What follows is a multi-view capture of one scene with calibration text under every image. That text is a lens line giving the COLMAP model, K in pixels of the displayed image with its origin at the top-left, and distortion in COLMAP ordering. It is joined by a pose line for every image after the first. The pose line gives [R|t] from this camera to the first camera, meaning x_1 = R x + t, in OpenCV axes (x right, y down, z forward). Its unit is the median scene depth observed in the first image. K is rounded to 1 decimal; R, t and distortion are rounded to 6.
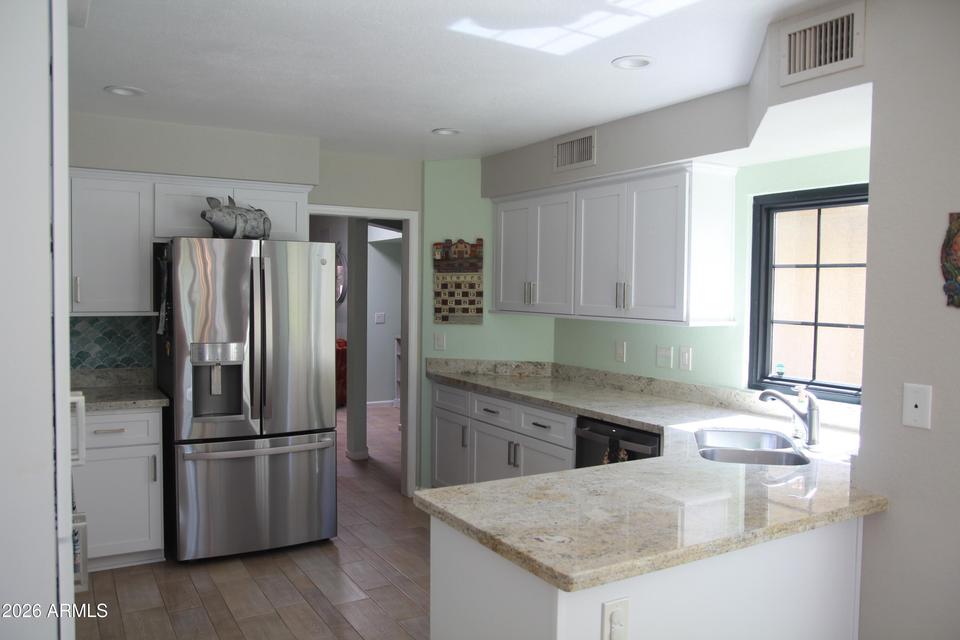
lens RADIAL K [[741.0, 0, 476.5], [0, 741.0, 319.4], [0, 0, 1]] dist [-0.131861, 0.123105]
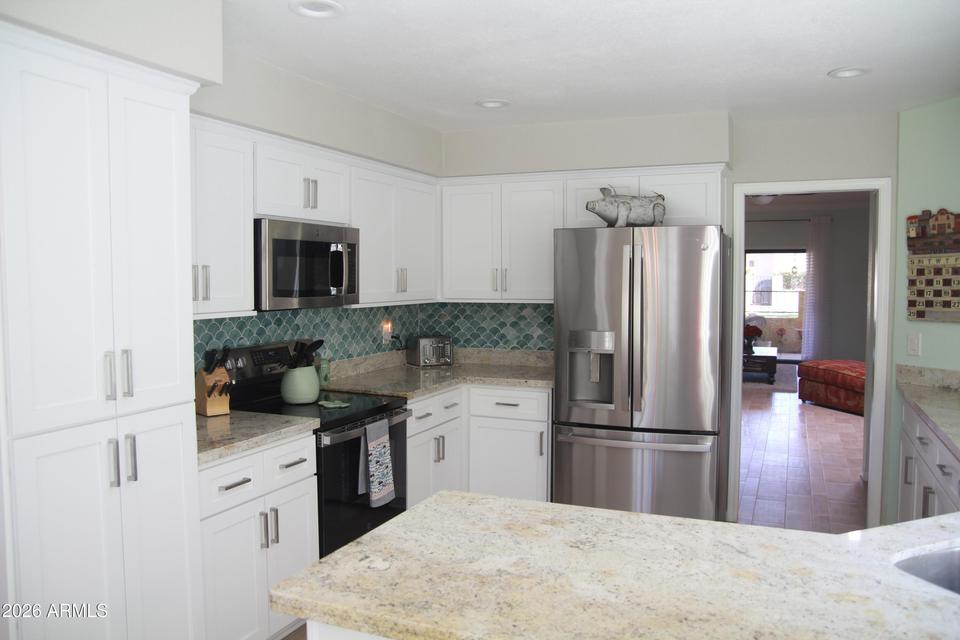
lens RADIAL K [[741.0, 0, 476.5], [0, 741.0, 319.4], [0, 0, 1]] dist [-0.131861, 0.123105]
pose [[0.593398, 0.031115, -0.804307, 0.329055], [-0.022131, 0.999505, 0.022338, -0.002870], [0.804605, 0.004545, 0.593793, 0.225144]]
